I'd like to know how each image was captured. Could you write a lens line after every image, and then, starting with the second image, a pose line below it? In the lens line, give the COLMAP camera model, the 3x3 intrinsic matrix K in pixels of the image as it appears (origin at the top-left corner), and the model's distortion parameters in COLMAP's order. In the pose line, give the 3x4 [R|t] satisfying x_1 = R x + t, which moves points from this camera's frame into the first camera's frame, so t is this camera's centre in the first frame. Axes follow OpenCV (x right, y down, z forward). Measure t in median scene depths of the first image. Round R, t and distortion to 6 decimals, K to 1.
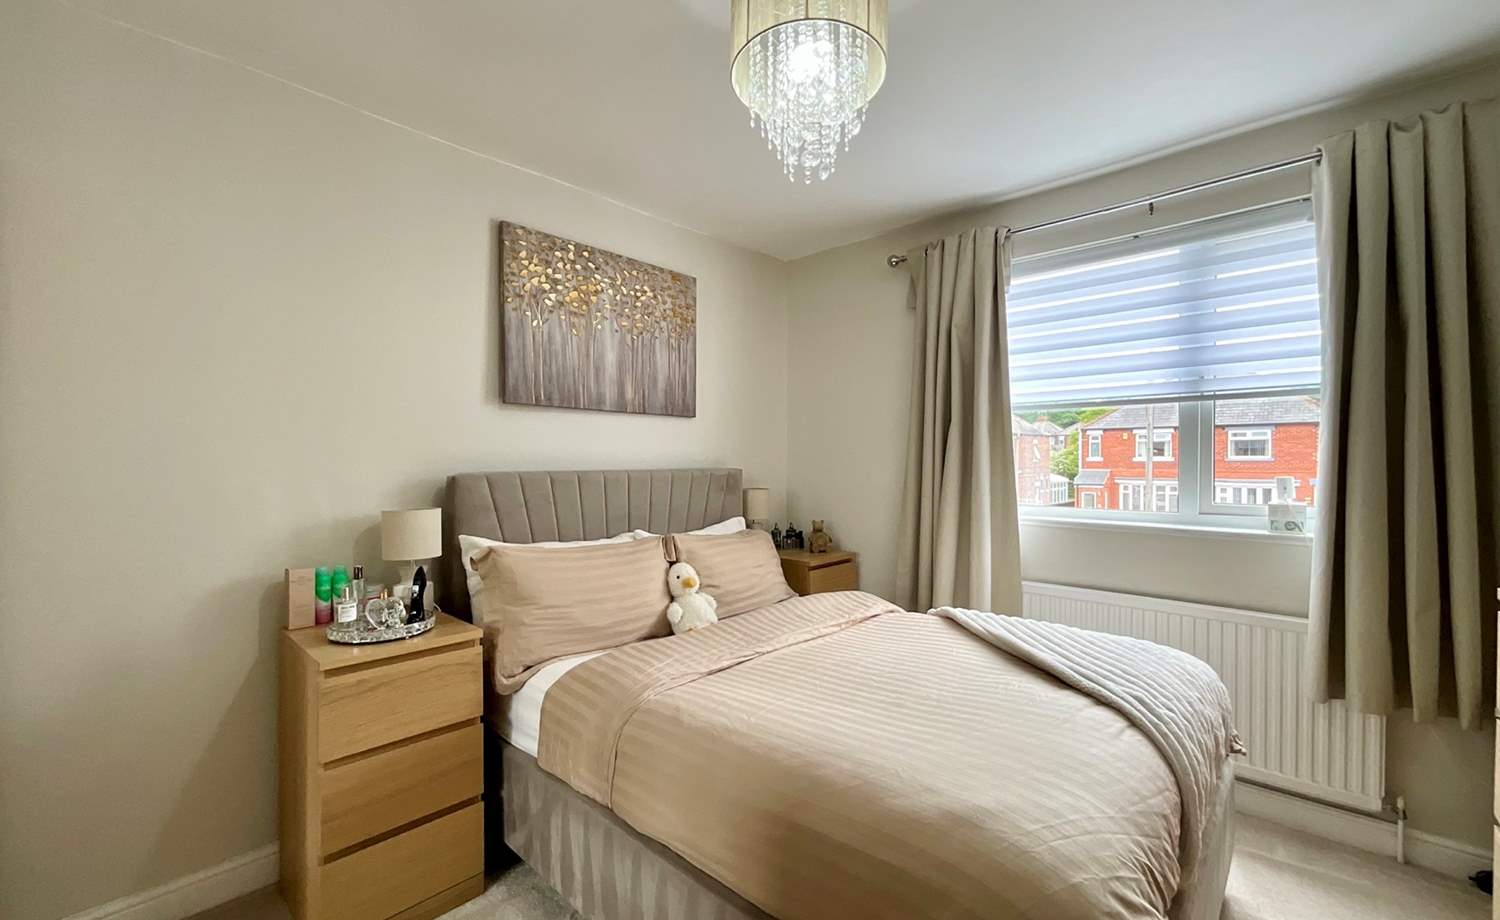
lens RADIAL K [[616.0, 0, 743.1], [0, 616.0, 465.7], [0, 0, 1]] dist [0.000966, 0.000141]
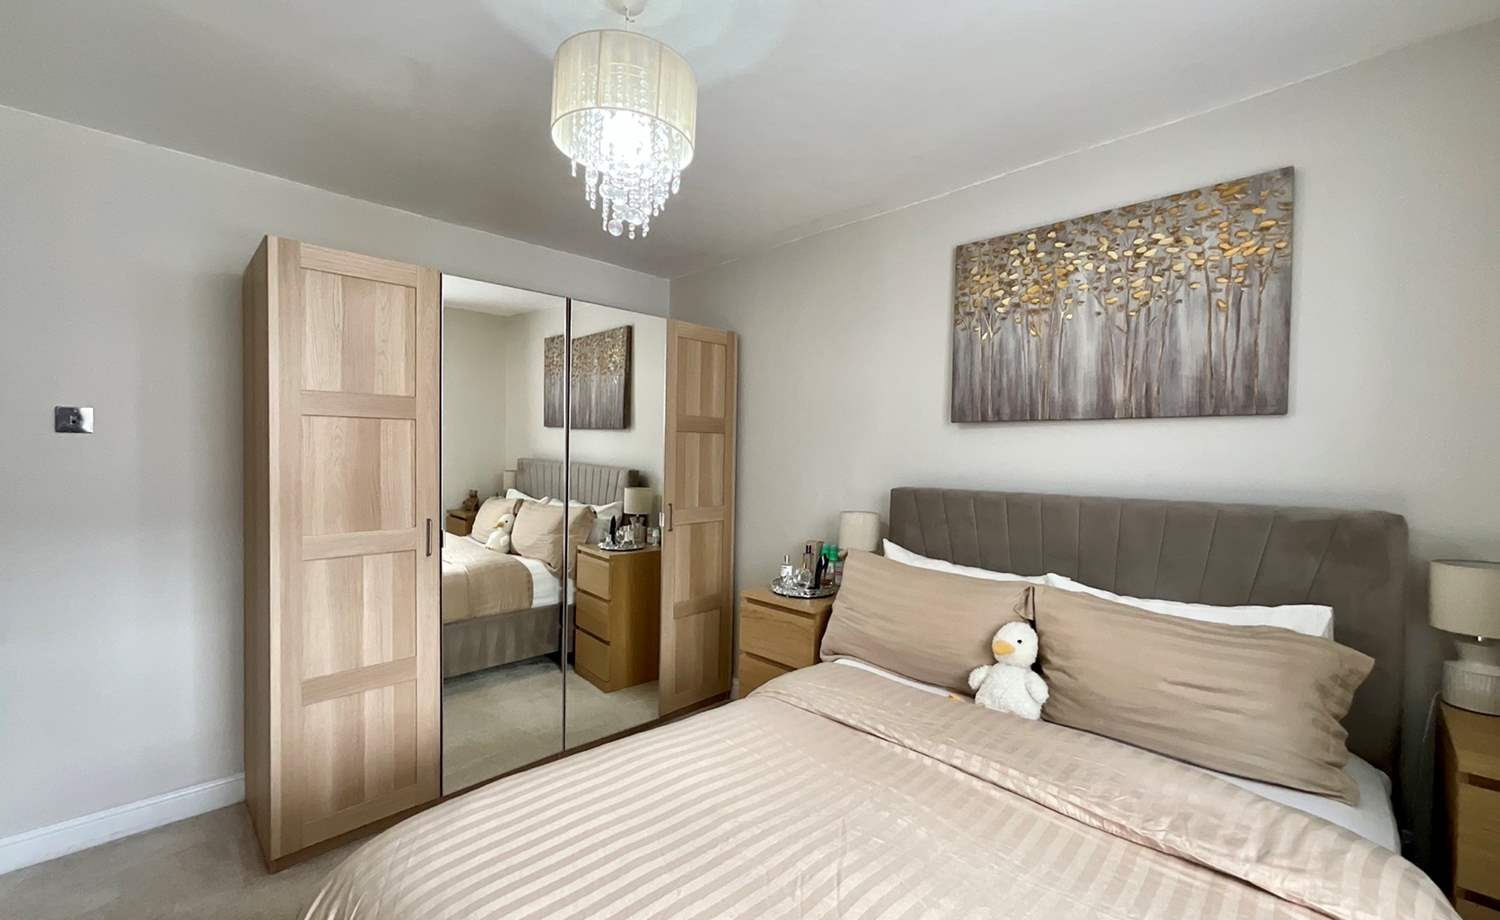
lens RADIAL K [[616.0, 0, 743.1], [0, 616.0, 465.7], [0, 0, 1]] dist [0.000966, 0.000141]
pose [[-0.030252, 0.023794, -0.999259, 0.590979], [-0.015073, 0.999592, 0.024258, -0.043033], [0.999429, 0.015796, -0.029881, 0.599779]]
